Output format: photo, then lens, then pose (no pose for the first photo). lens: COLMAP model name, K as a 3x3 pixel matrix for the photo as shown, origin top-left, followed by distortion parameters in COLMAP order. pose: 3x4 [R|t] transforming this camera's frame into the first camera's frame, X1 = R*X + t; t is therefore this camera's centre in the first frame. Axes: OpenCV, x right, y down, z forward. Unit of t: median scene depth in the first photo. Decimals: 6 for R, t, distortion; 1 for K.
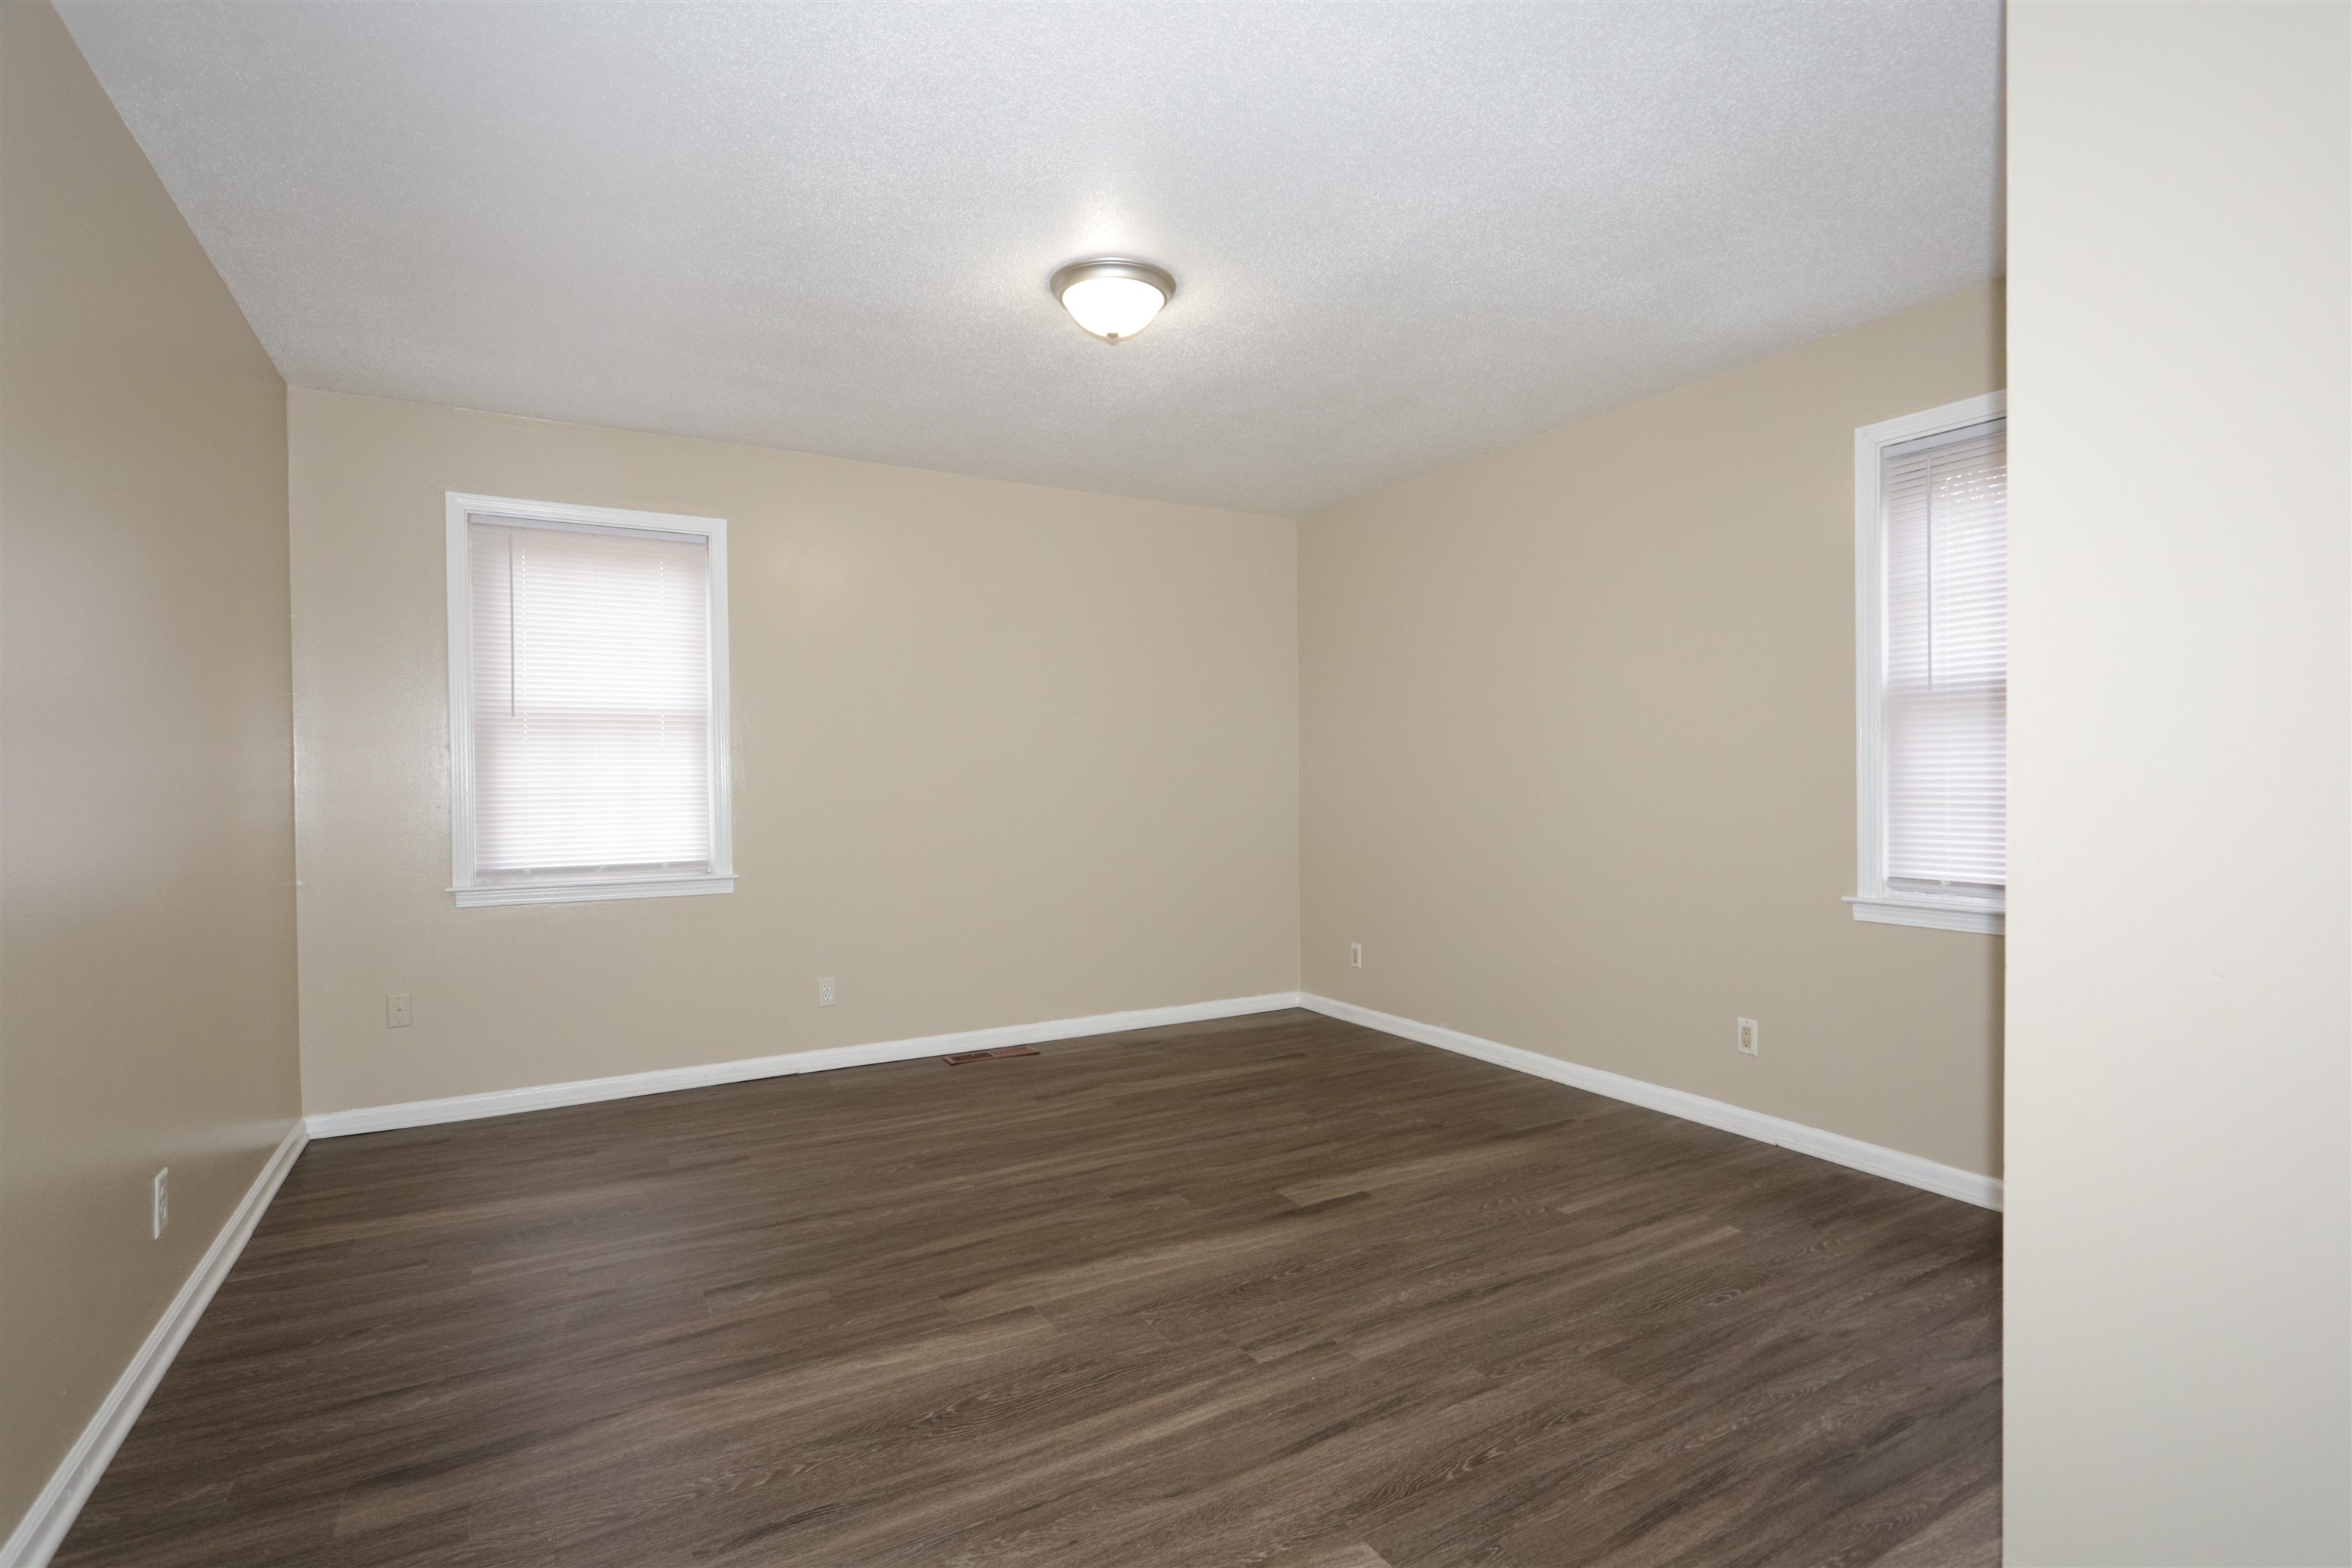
lens RADIAL K [[1121.6, 0, 1174.2], [0, 1121.6, 787.1], [0, 0, 1]] dist [-0.009819, 0.000650]
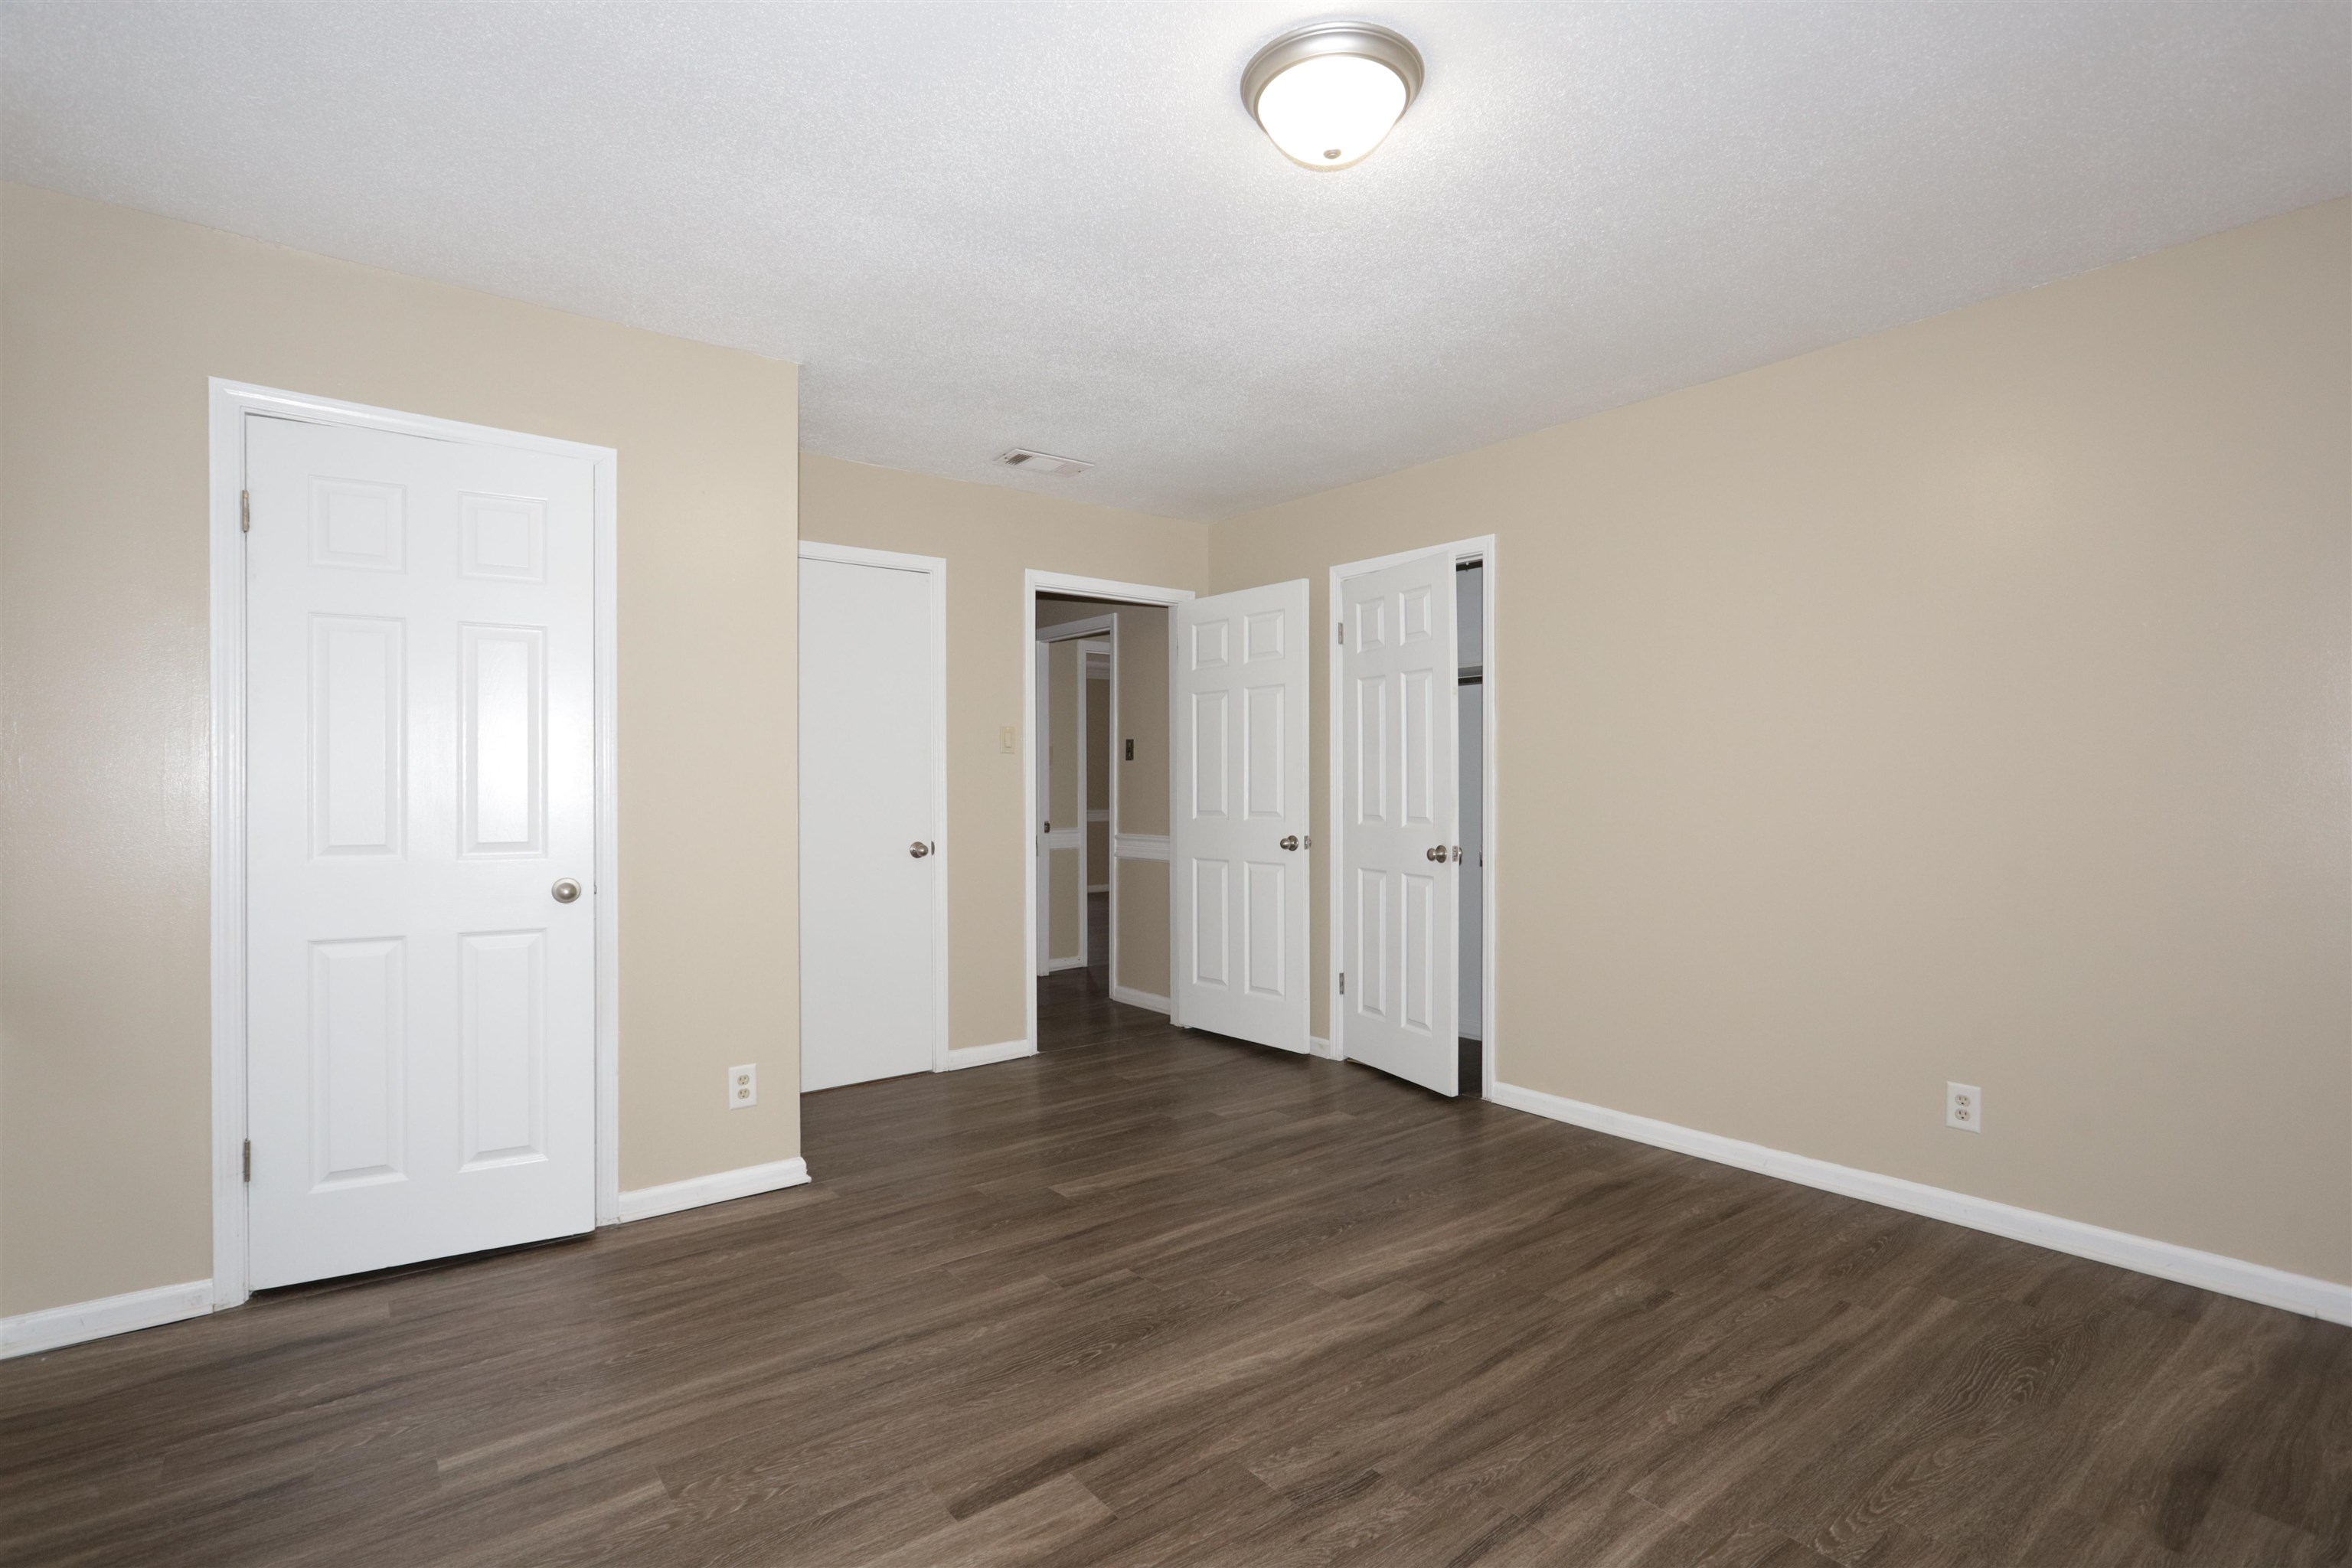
lens RADIAL K [[1121.6, 0, 1180.6], [0, 1121.6, 779.5], [0, 0, 1]] dist [-0.009819, 0.000650]
pose [[-0.989283, 0.012242, -0.145499, 0.166129], [0.011998, 0.999925, 0.002551, -0.022556], [0.145520, 0.000778, -0.989355, 1.948975]]
